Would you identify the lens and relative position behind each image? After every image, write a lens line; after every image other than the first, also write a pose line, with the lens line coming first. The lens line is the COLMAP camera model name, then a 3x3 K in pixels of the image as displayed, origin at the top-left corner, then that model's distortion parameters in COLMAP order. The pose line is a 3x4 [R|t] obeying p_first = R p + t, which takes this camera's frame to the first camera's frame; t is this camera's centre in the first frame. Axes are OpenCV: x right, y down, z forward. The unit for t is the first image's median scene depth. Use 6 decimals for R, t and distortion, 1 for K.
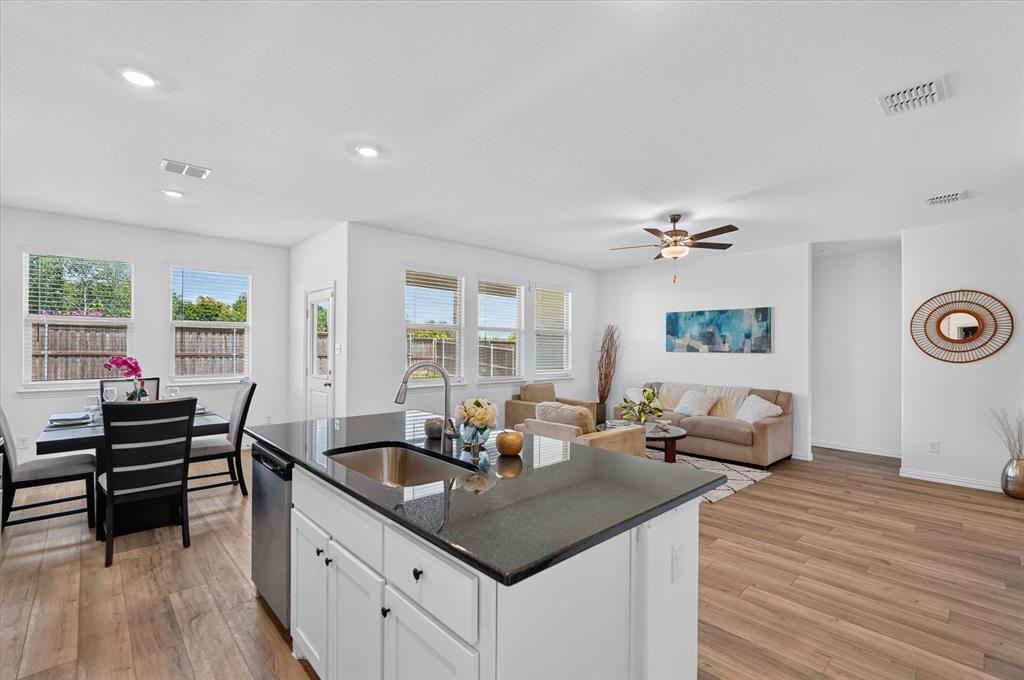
lens RADIAL K [[452.3, 0, 508.2], [0, 452.3, 341.3], [0, 0, 1]] dist [-0.004263, 0.000120]
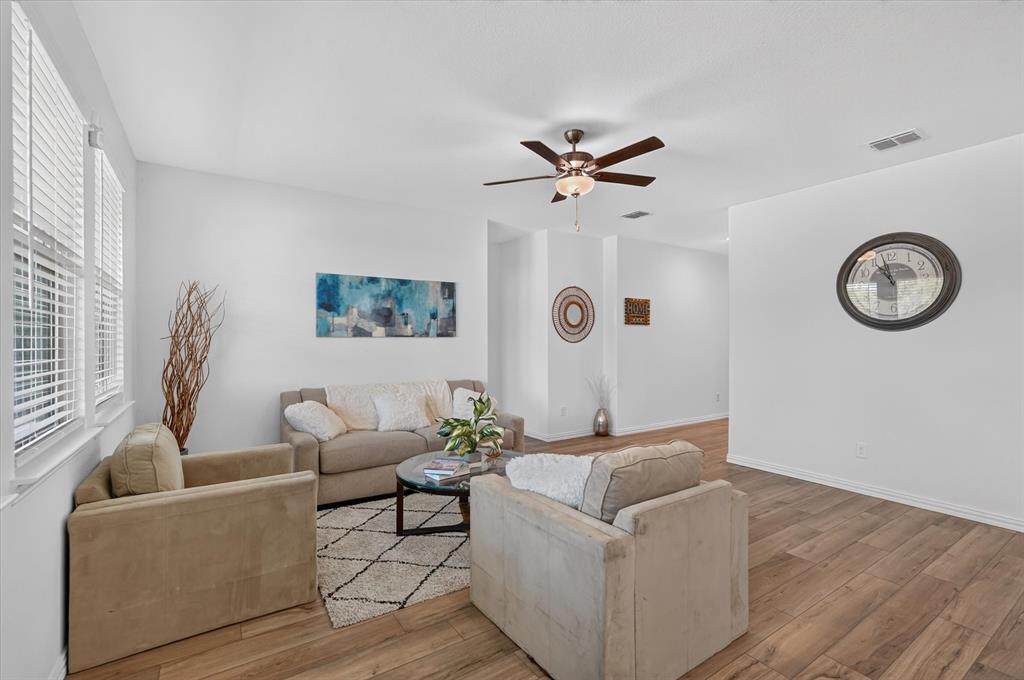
lens RADIAL K [[452.3, 0, 510.4], [0, 452.3, 337.9], [0, 0, 1]] dist [-0.004263, 0.000120]
pose [[0.169387, -0.003009, 0.985545, -0.224568], [-0.009523, 0.999944, 0.004690, 0.021207], [-0.985504, -0.010179, 0.169349, 0.700096]]
